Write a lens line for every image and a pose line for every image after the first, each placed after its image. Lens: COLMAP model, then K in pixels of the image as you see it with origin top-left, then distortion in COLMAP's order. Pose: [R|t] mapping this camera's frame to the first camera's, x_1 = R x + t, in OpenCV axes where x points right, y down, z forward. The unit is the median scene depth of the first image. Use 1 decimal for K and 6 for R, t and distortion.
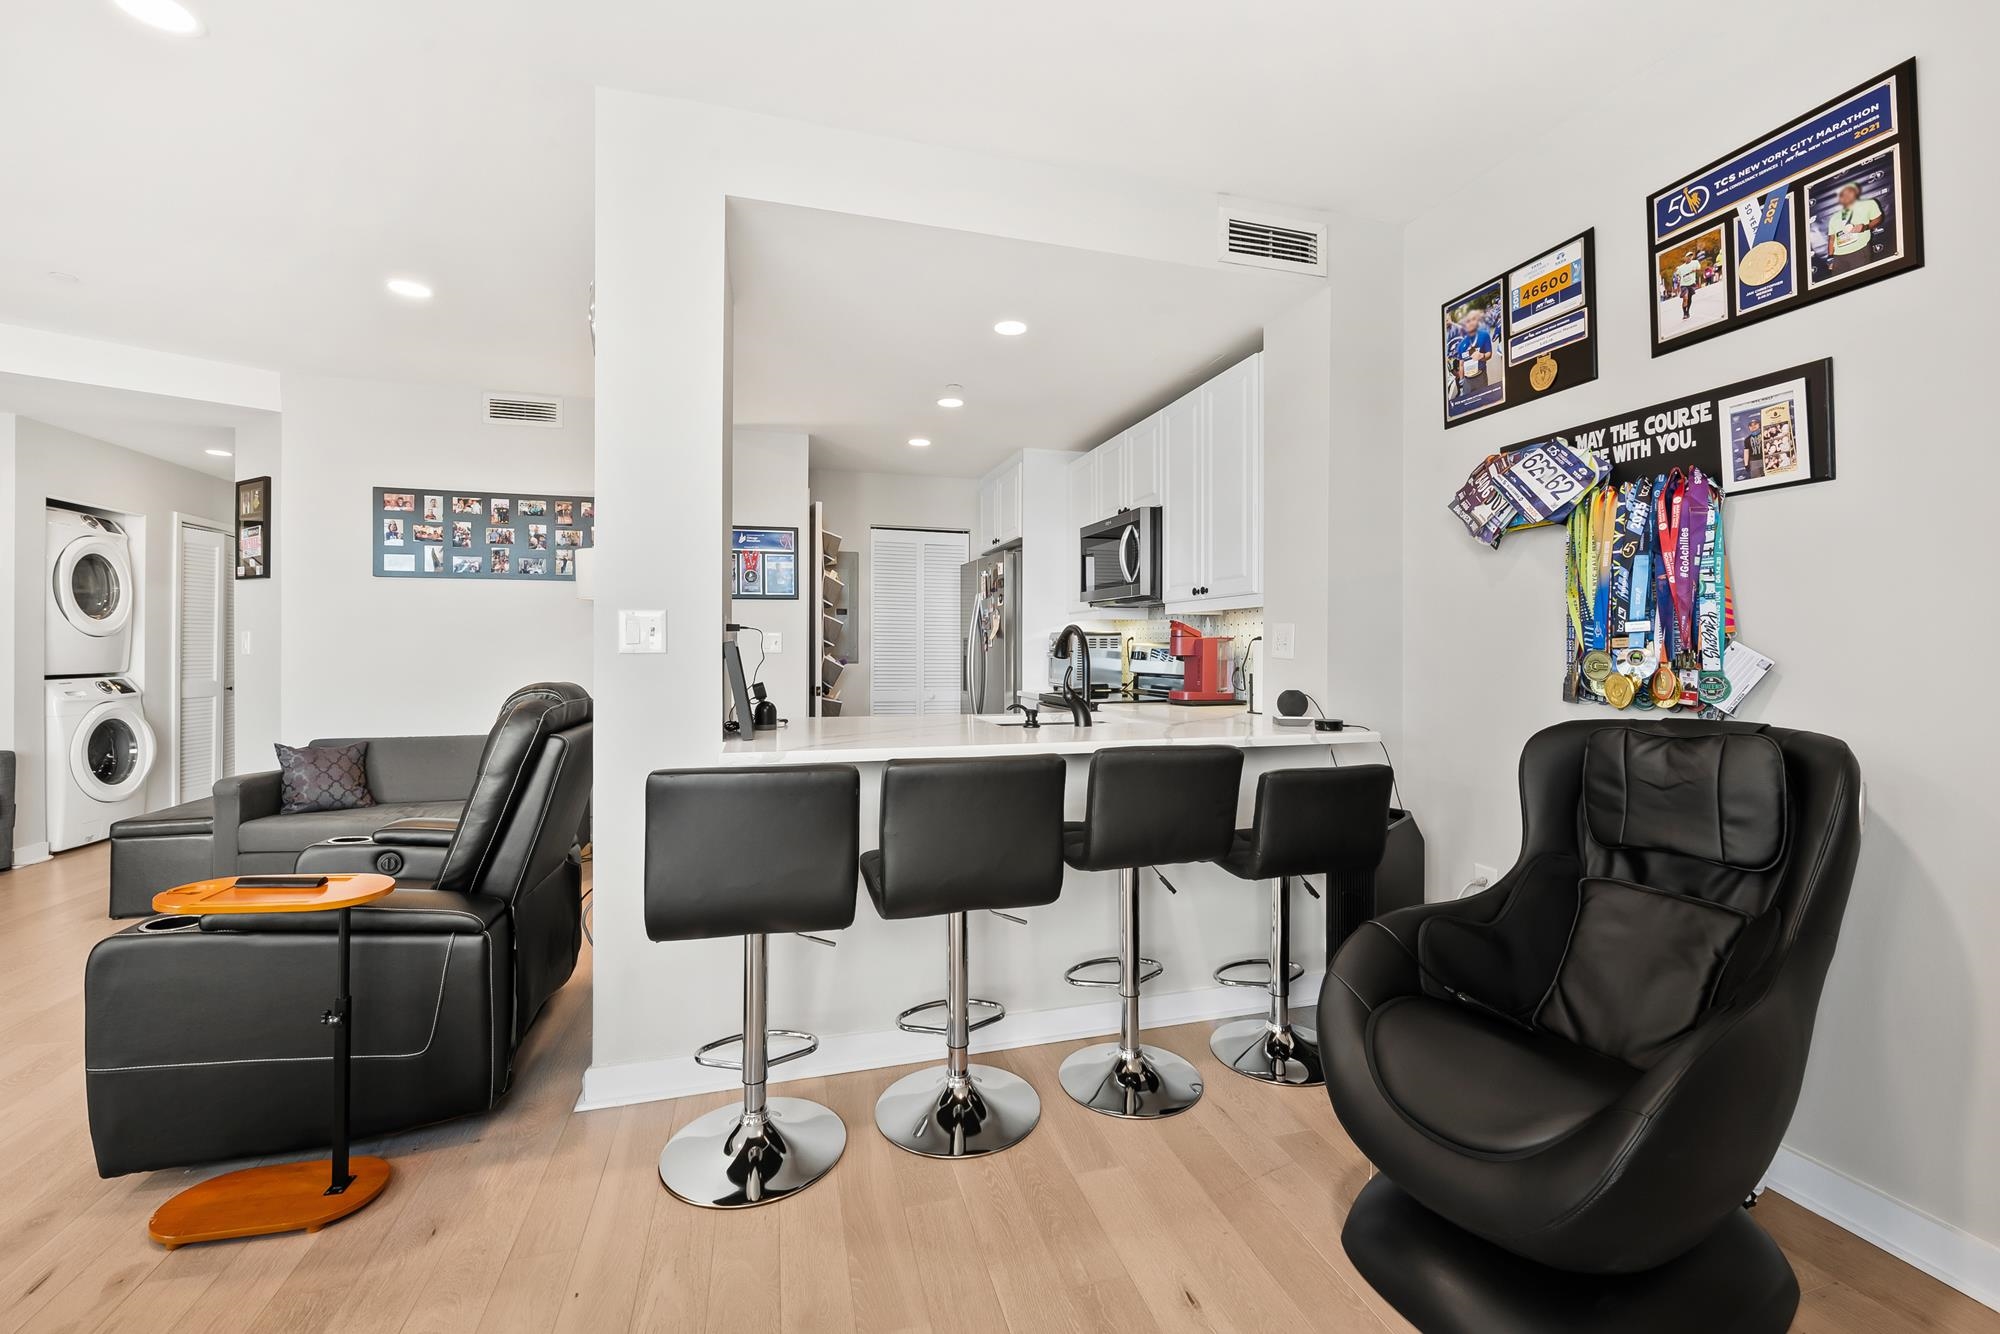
lens RADIAL K [[826.8, 0, 1006.9], [0, 826.8, 639.3], [0, 0, 1]] dist [-0.002277, -0.000581]
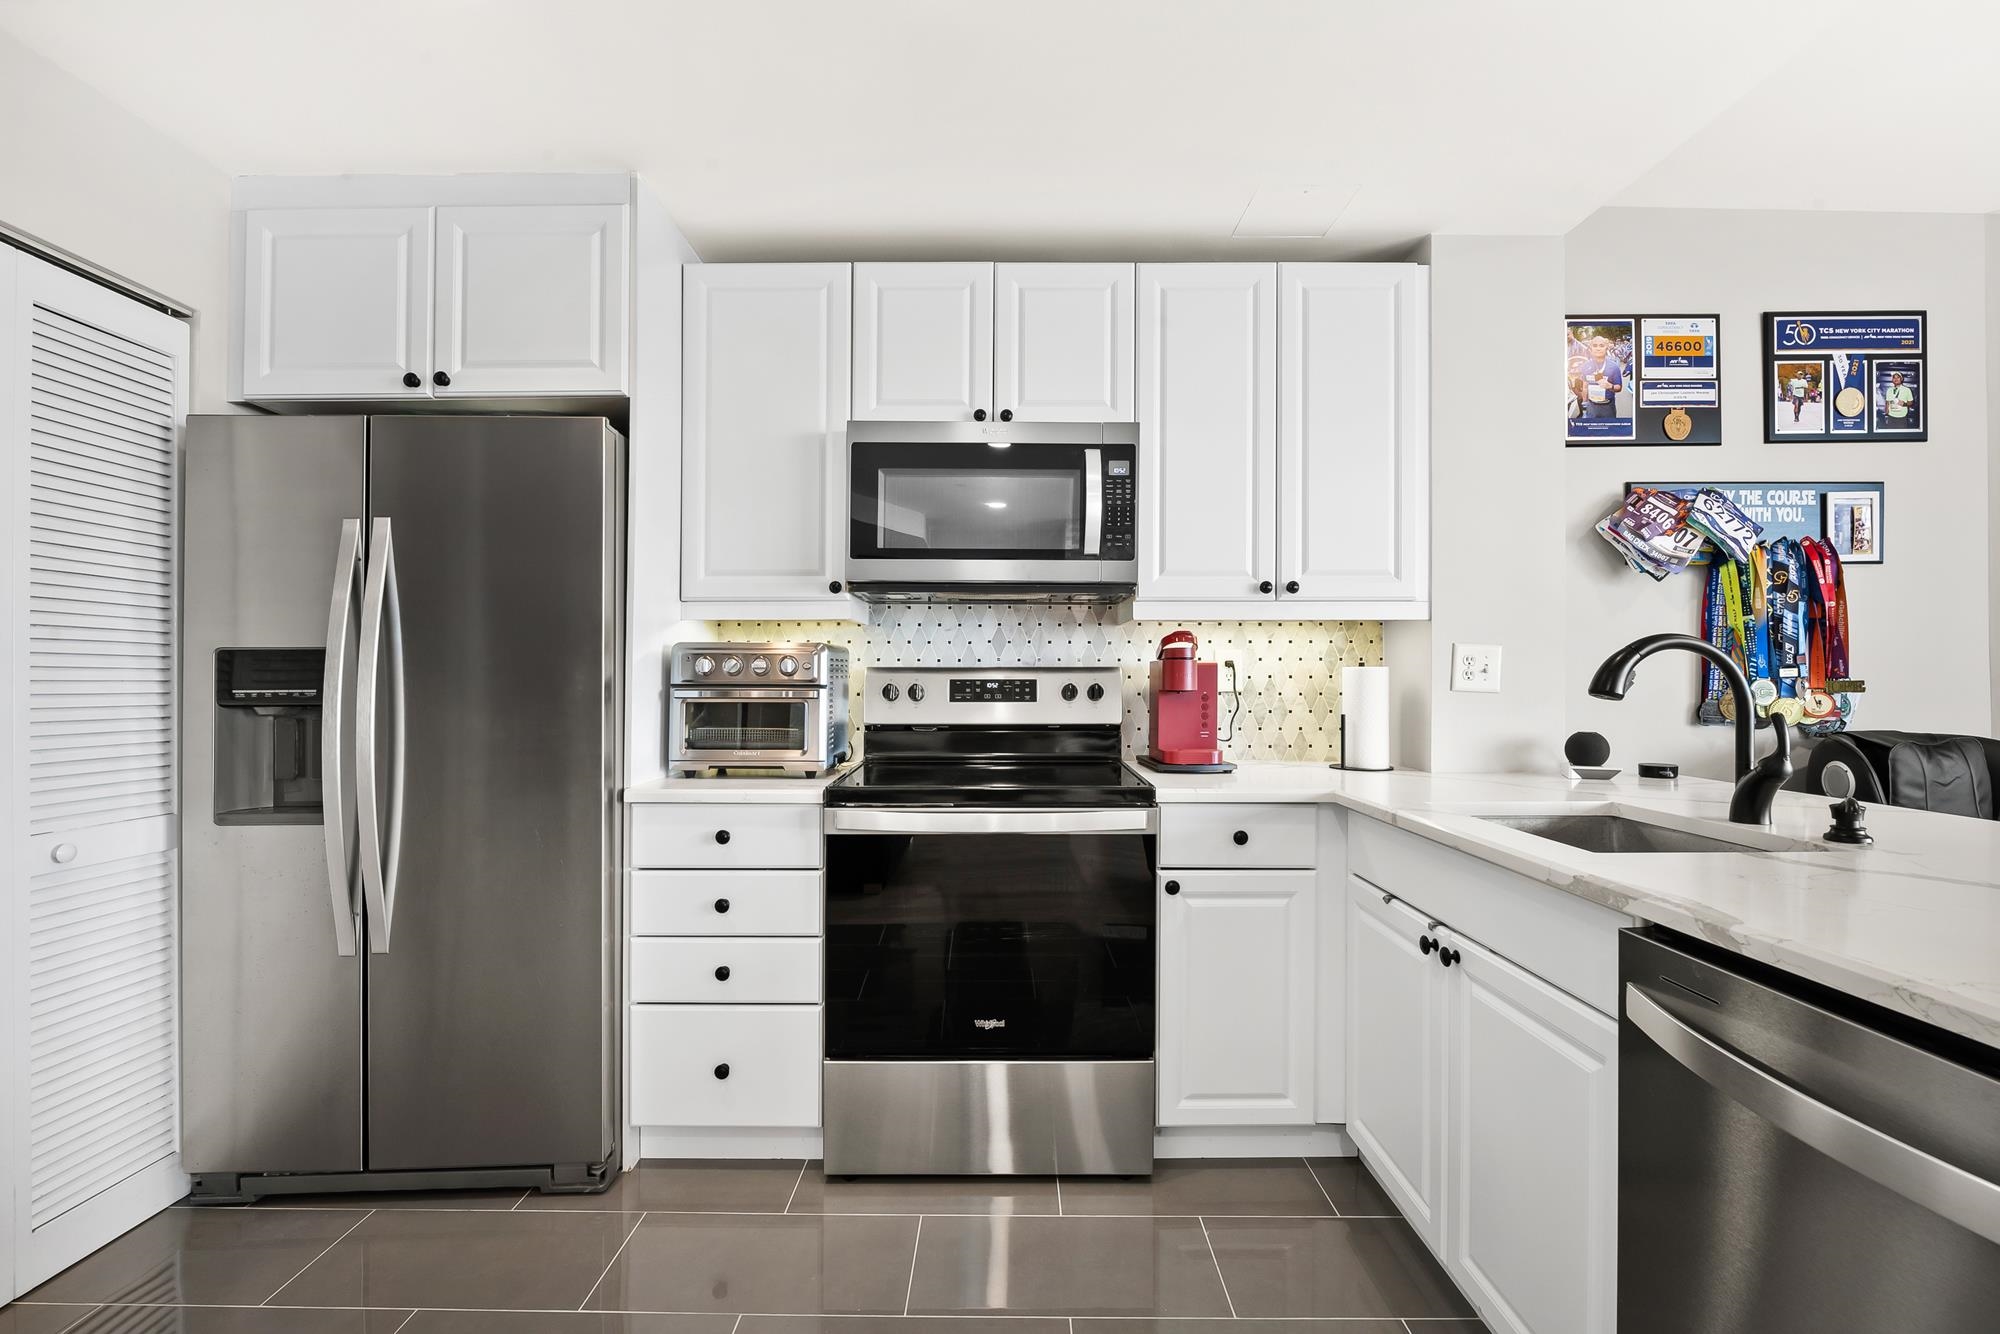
lens RADIAL K [[857.7, 0, 998.2], [0, 857.7, 674.7], [0, 0, 1]] dist [-0.011862, 0.000129]
pose [[0.289009, 0.002718, 0.957323, -0.635407], [-0.007824, 0.999969, -0.000477, 0.013961], [-0.957294, -0.007353, 0.289021, 1.424993]]
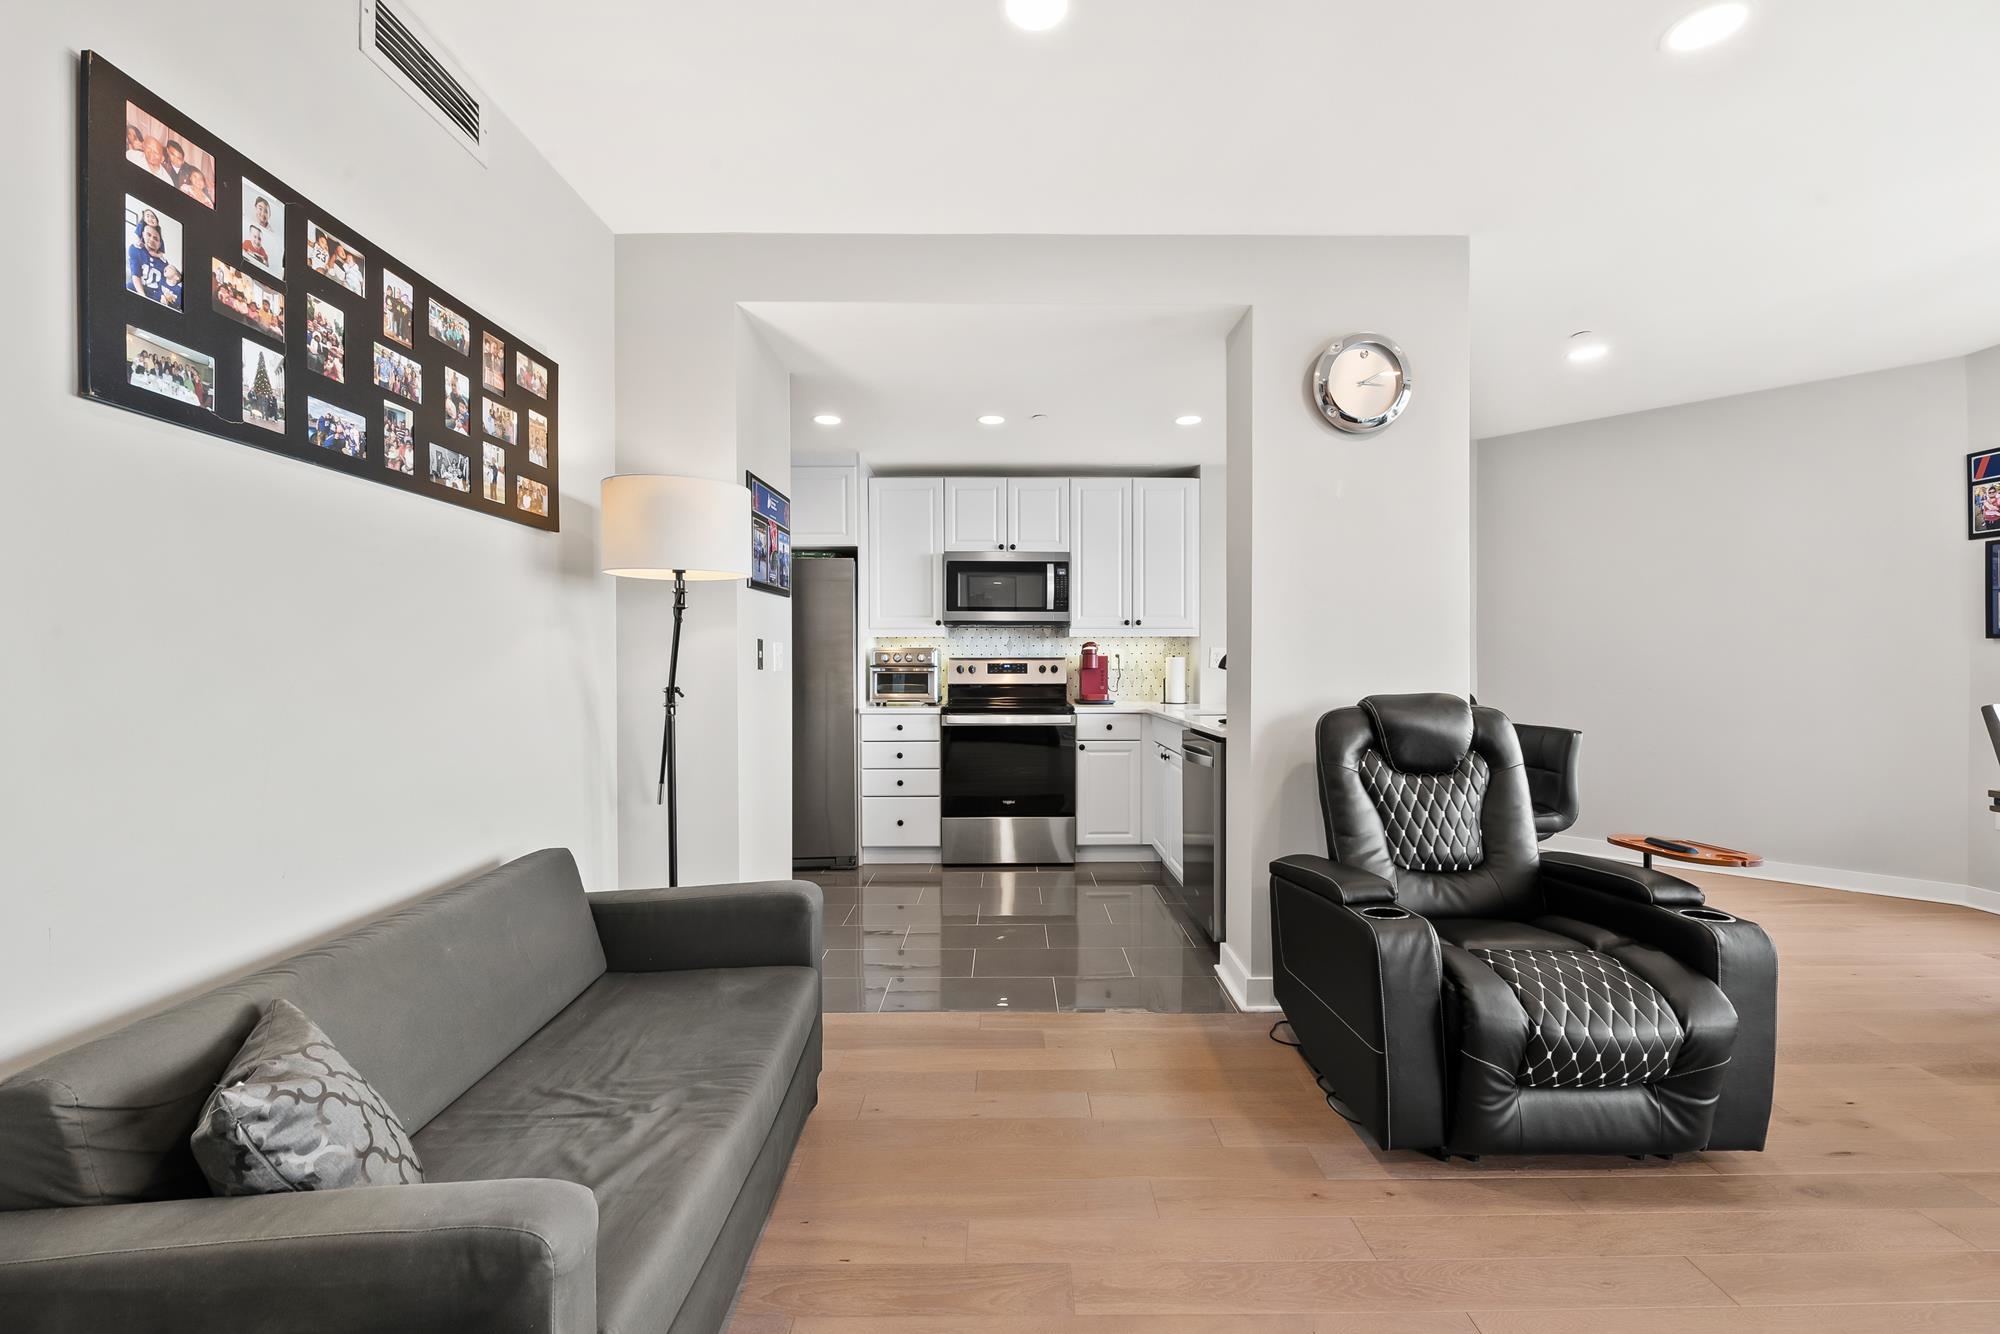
lens RADIAL K [[809.2, 0, 1007.9], [0, 809.2, 666.2], [0, 0, 1]] dist [-0.009515, -0.000421]
pose [[0.275099, -0.006144, 0.961396, -1.647092], [-0.004433, 0.999961, 0.007658, 0.010333], [-0.961406, -0.006368, 0.275061, 1.154424]]
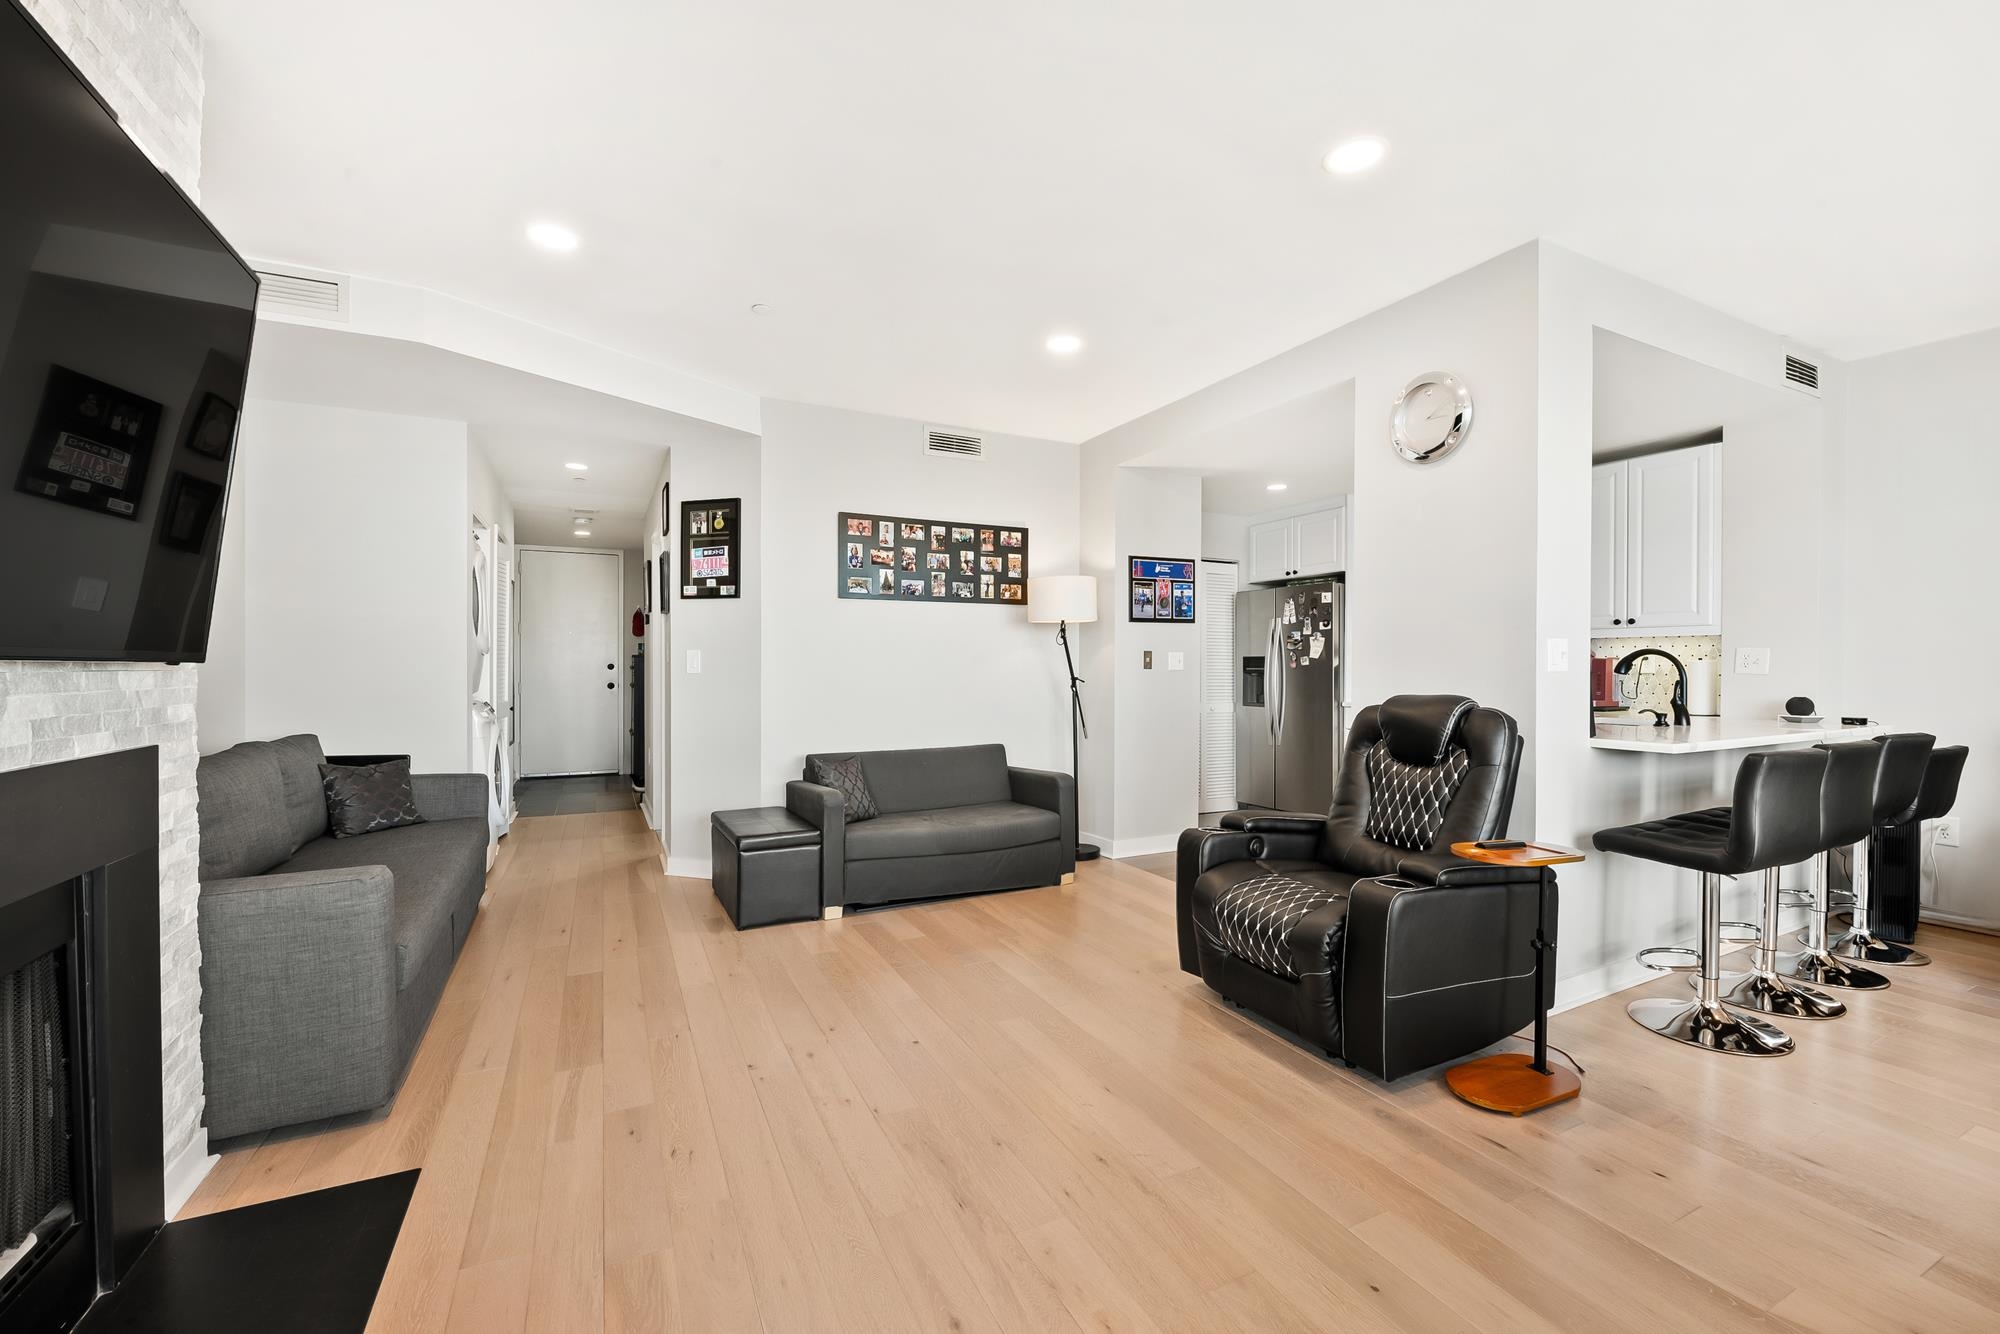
lens RADIAL K [[809.2, 0, 1007.9], [0, 809.2, 666.2], [0, 0, 1]] dist [-0.009515, -0.000421]
pose [[0.982659, -0.001031, 0.185419, -1.324651], [-0.001130, 0.999933, 0.011550, -0.003614], [-0.185418, -0.011560, 0.982592, -0.078451]]
